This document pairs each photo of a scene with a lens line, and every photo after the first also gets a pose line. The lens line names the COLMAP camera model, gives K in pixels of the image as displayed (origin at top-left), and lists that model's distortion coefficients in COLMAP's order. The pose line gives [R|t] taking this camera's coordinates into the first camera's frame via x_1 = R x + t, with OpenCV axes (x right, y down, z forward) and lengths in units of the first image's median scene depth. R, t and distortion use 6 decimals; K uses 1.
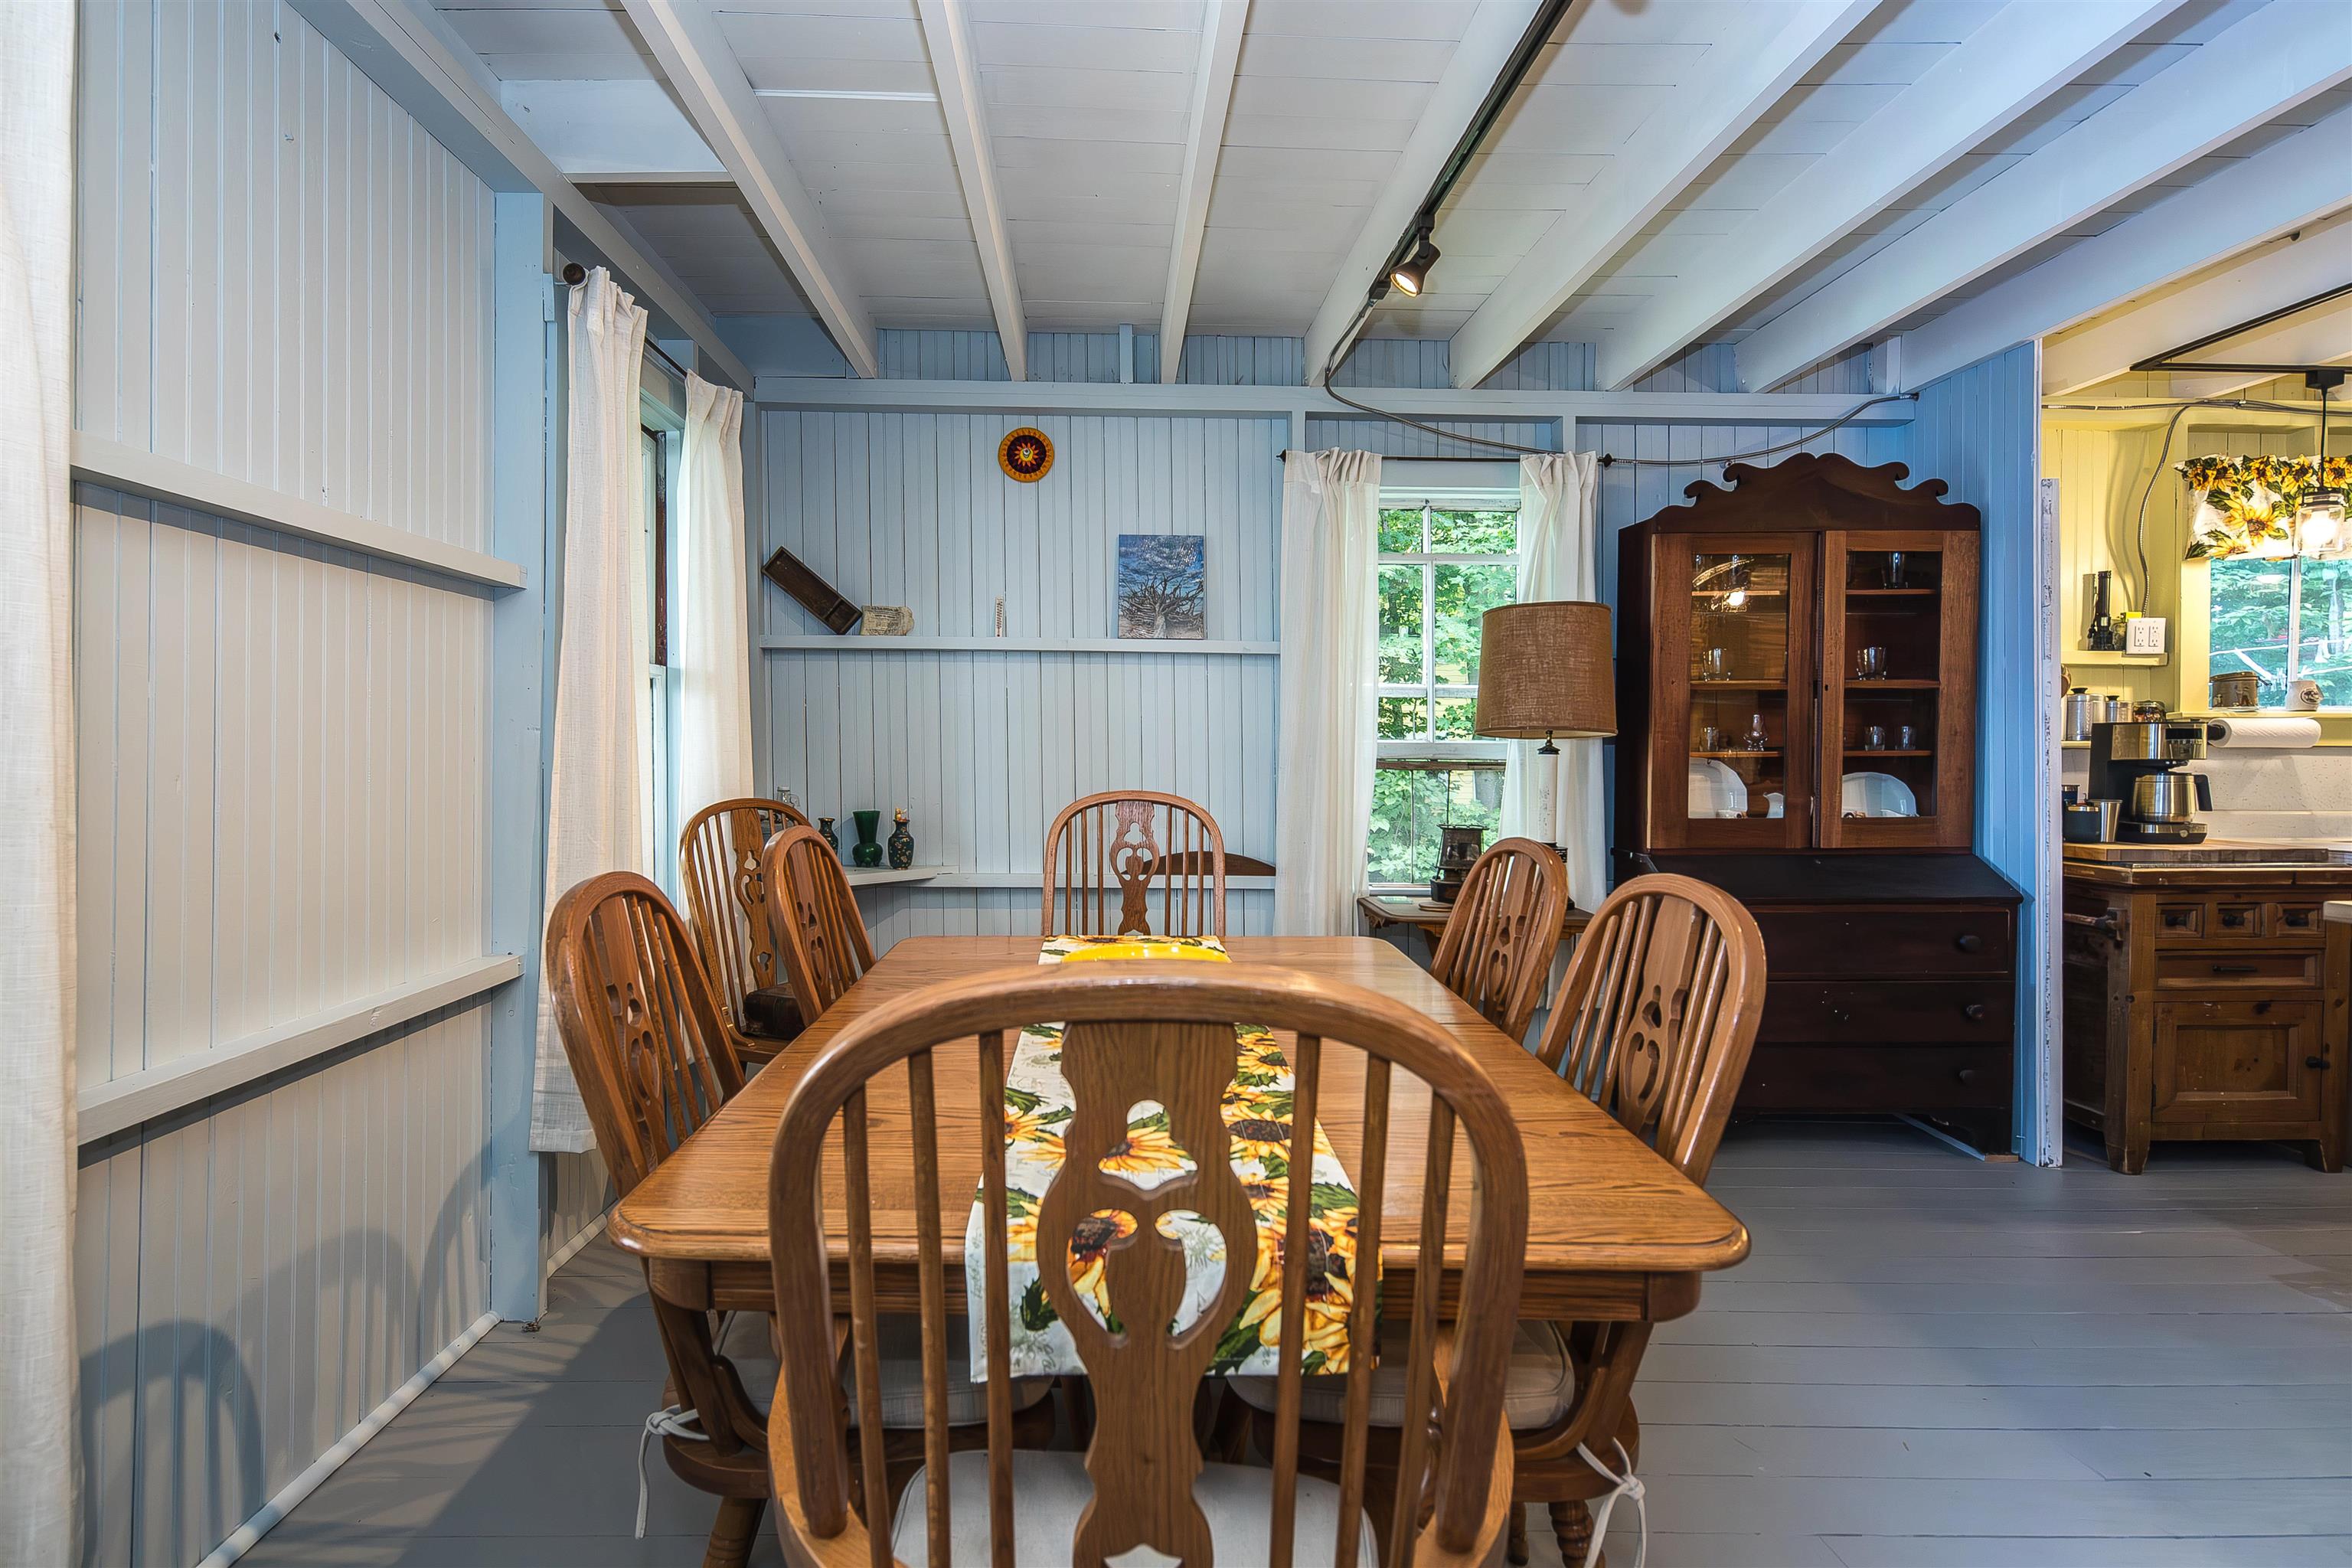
lens RADIAL K [[1206.2, 0, 1057.7], [0, 1206.2, 793.8], [0, 0, 1]] dist [0.008991, 0.000207]
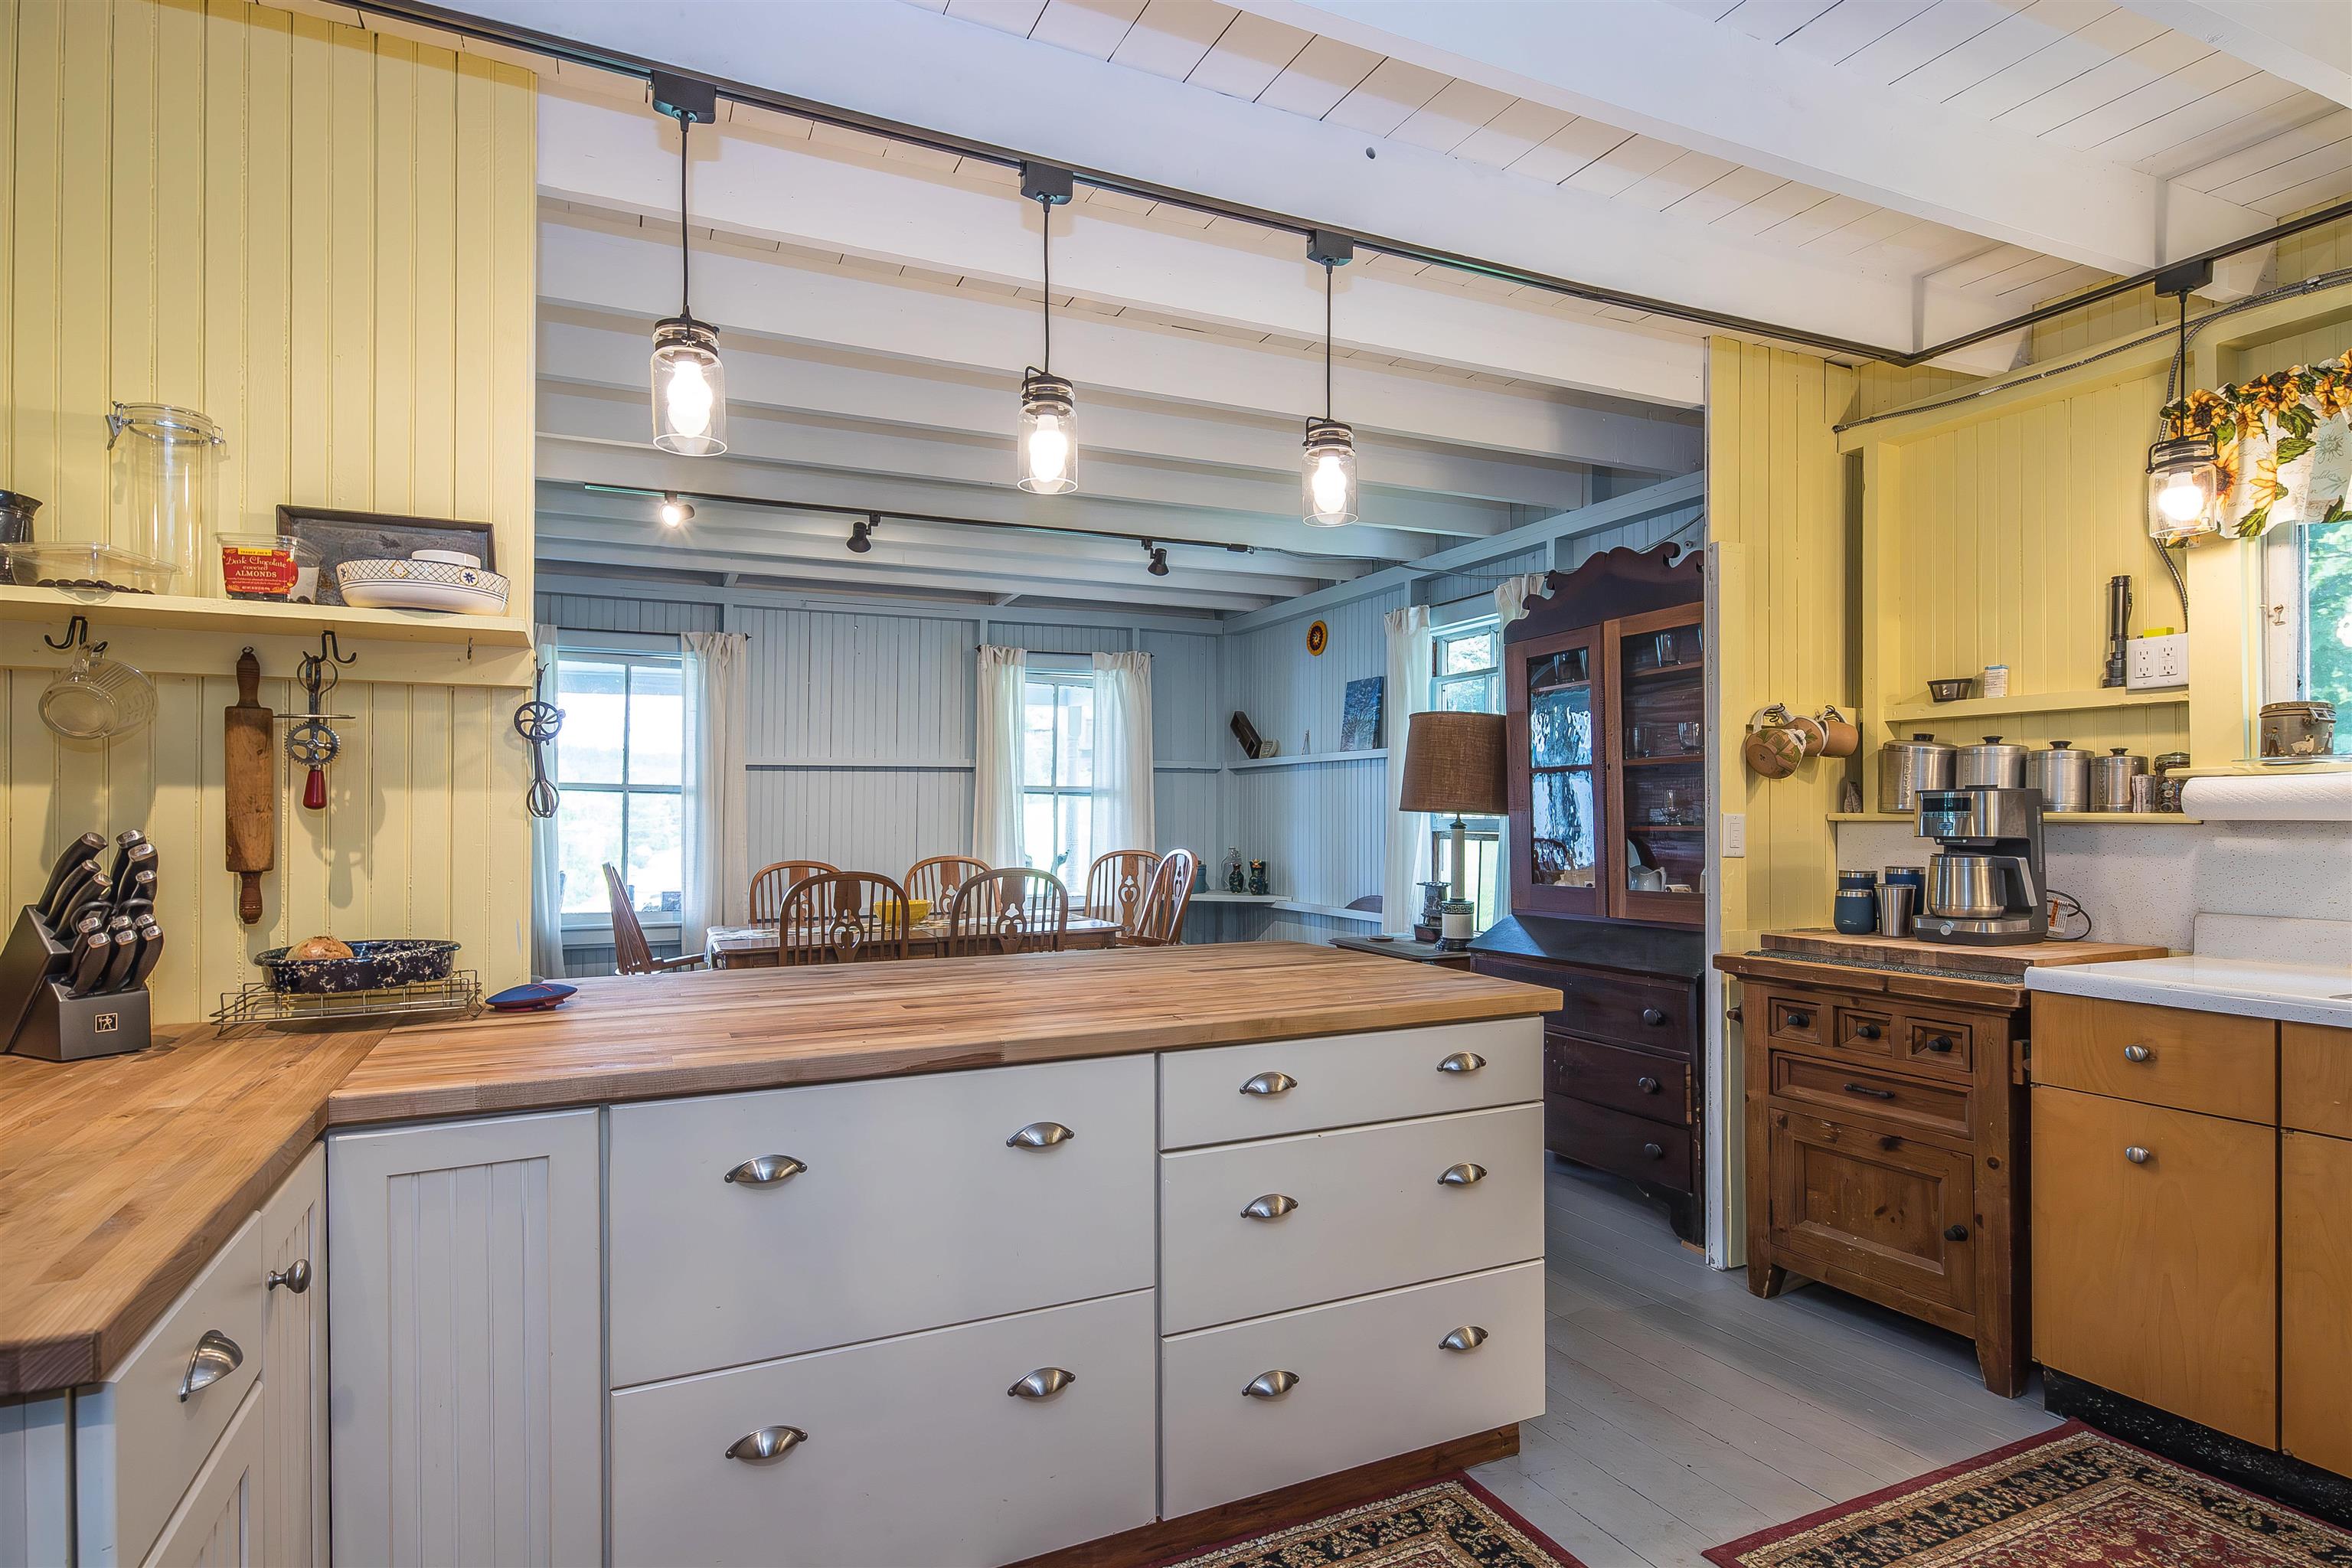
lens RADIAL K [[1206.2, 0, 1150.5], [0, 1206.2, 819.3], [0, 0, 1]] dist [0.008991, 0.000207]
pose [[0.393808, -0.007179, -0.919165, 1.351692], [-0.029347, 0.999362, -0.020378, -0.007539], [0.918724, 0.035000, 0.393346, 0.199511]]
